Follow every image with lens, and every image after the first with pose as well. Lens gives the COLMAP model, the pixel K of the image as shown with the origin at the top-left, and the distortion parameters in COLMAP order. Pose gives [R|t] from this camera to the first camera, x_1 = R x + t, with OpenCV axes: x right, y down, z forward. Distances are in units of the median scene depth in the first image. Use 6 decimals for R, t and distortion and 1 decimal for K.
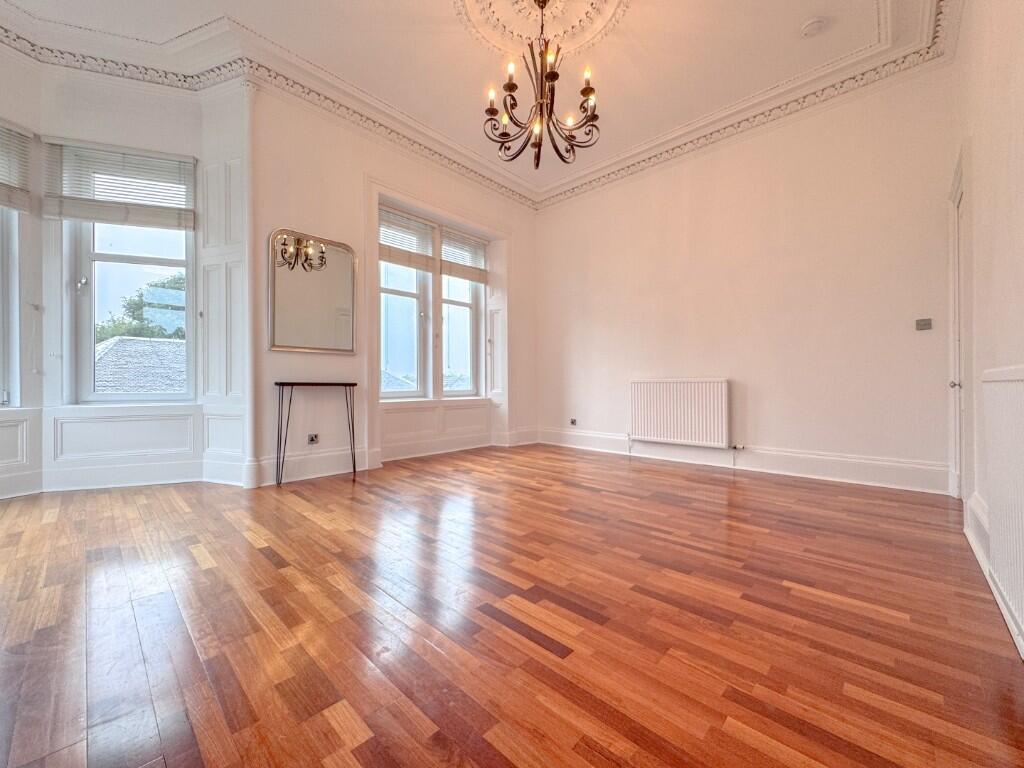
lens RADIAL K [[408.7, 0, 511.1], [0, 408.7, 382.3], [0, 0, 1]] dist [-0.003675, -0.000154]
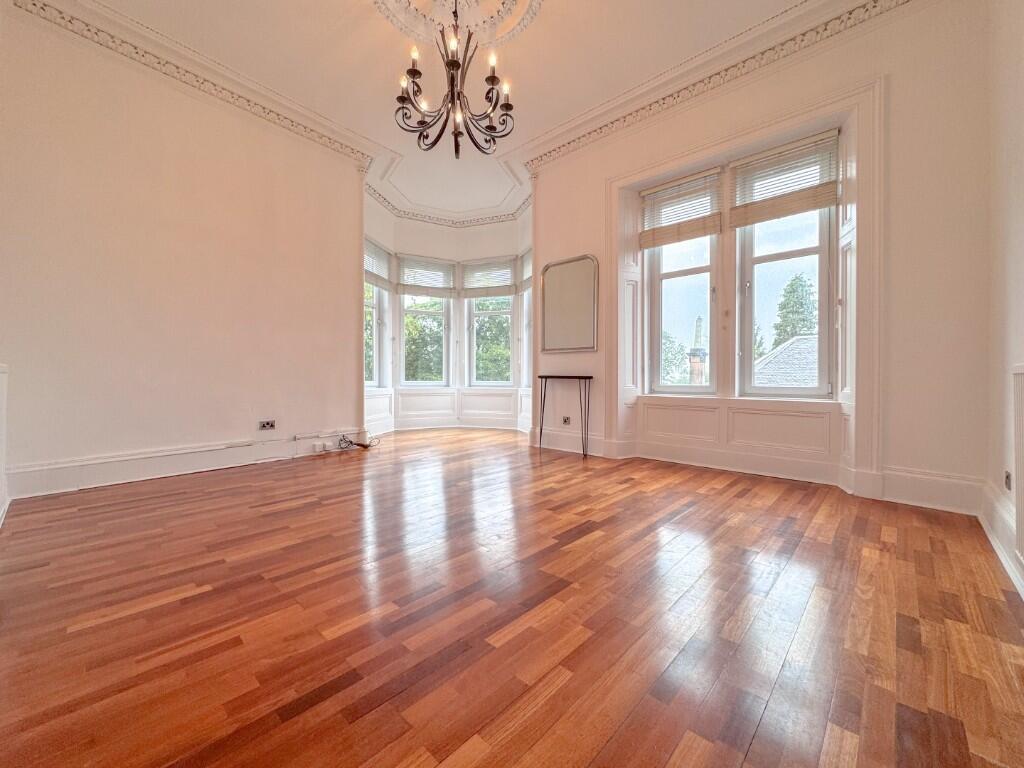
lens RADIAL K [[408.7, 0, 511.1], [0, 408.7, 382.3], [0, 0, 1]] dist [-0.003675, -0.000154]
pose [[0.003866, 0.012047, -0.999920, 0.868136], [-0.000227, 0.999927, 0.012046, 0.005406], [0.999992, 0.000180, 0.003869, 0.915561]]
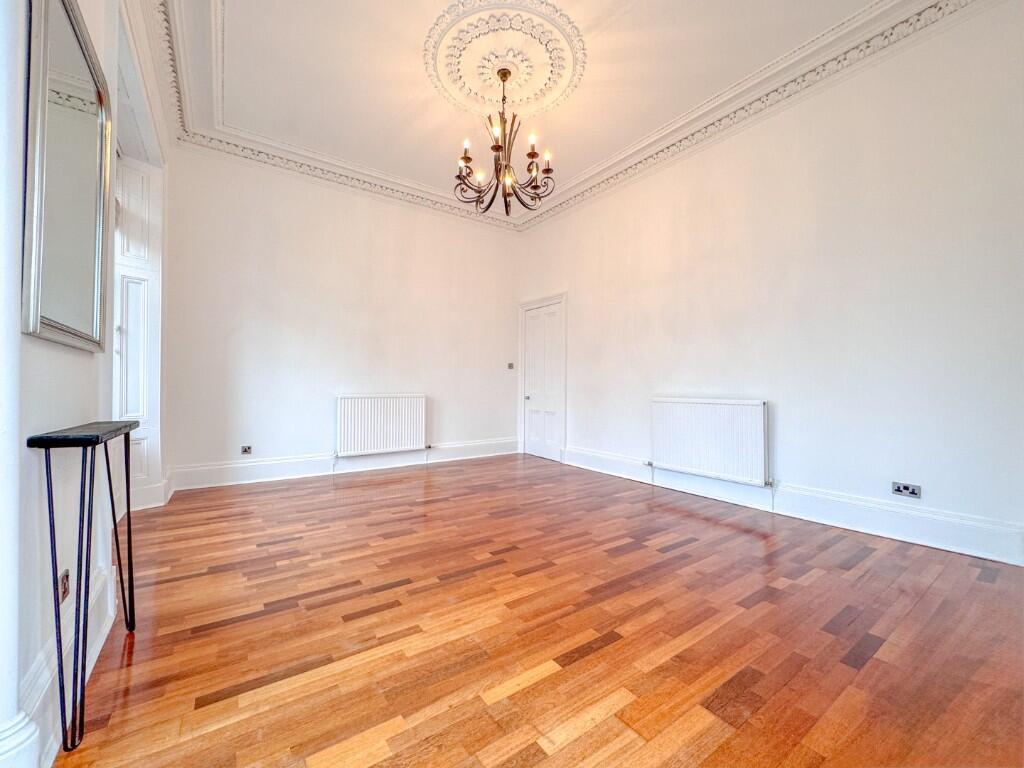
lens RADIAL K [[408.7, 0, 511.1], [0, 408.7, 382.3], [0, 0, 1]] dist [-0.003675, -0.000154]
pose [[0.195751, 0.011880, 0.980582, -0.845316], [-0.007682, 0.999915, -0.010581, -0.043296], [-0.980624, -0.005462, 0.195825, 0.608885]]
